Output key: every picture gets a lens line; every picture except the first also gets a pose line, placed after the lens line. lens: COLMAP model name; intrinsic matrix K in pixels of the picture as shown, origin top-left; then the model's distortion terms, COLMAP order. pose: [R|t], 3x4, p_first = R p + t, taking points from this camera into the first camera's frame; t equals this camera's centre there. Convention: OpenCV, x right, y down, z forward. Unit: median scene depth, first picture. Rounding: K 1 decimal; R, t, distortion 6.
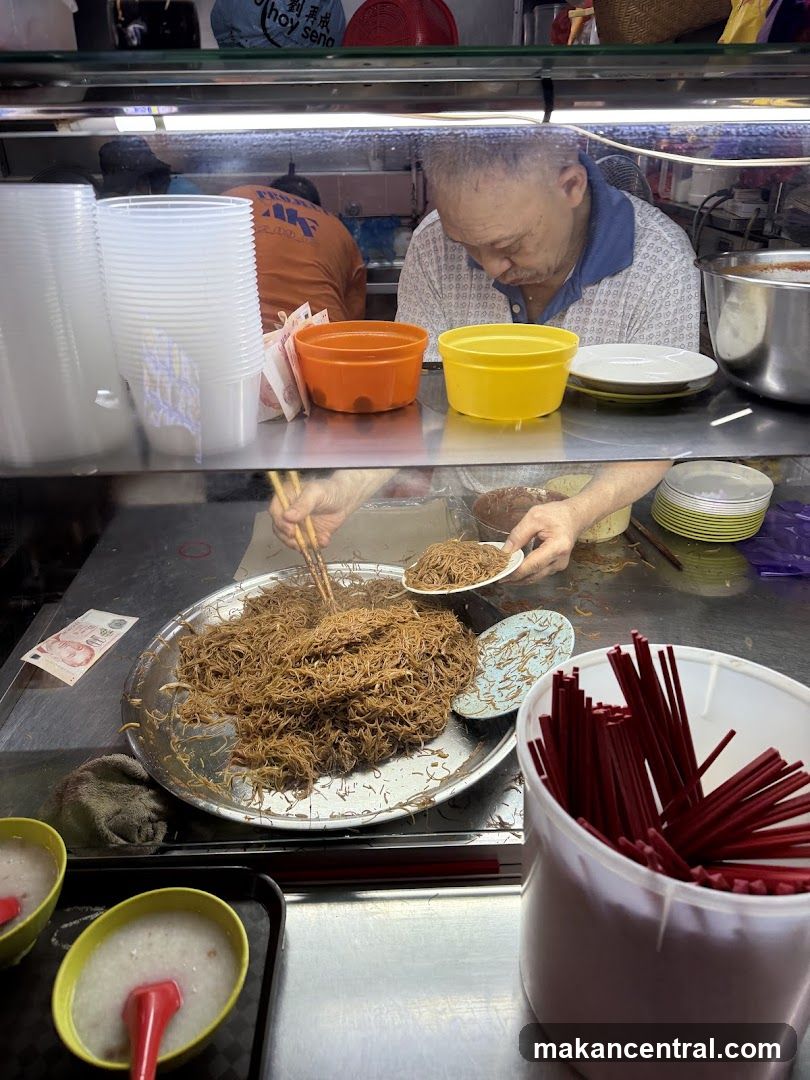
lens RADIAL K [[784.1, 0, 405.0], [0, 784.1, 540.0], [0, 0, 1]] dist [0.126154, -0.199456]
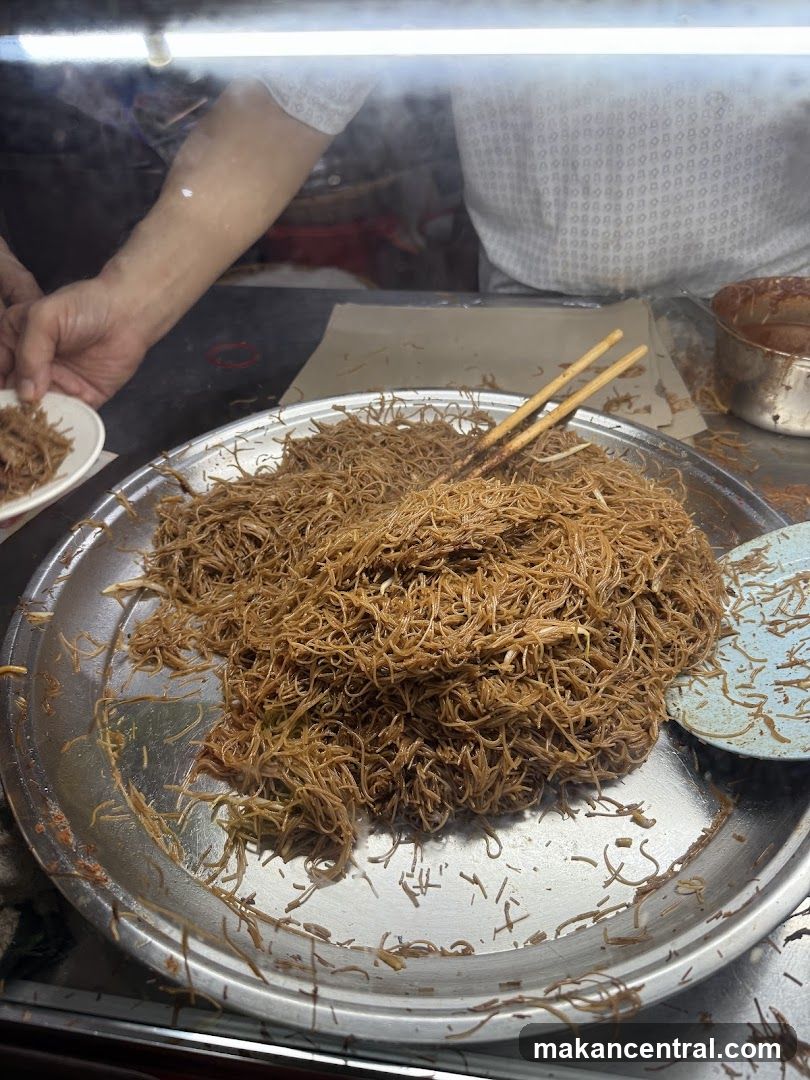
lens RADIAL K [[784.1, 0, 405.0], [0, 784.1, 540.0], [0, 0, 1]] dist [0.126154, -0.199456]
pose [[0.984401, 0.102600, -0.142927, -0.036106], [-0.074639, 0.979170, 0.188825, 0.039461], [0.159324, -0.175212, 0.971554, 0.553327]]
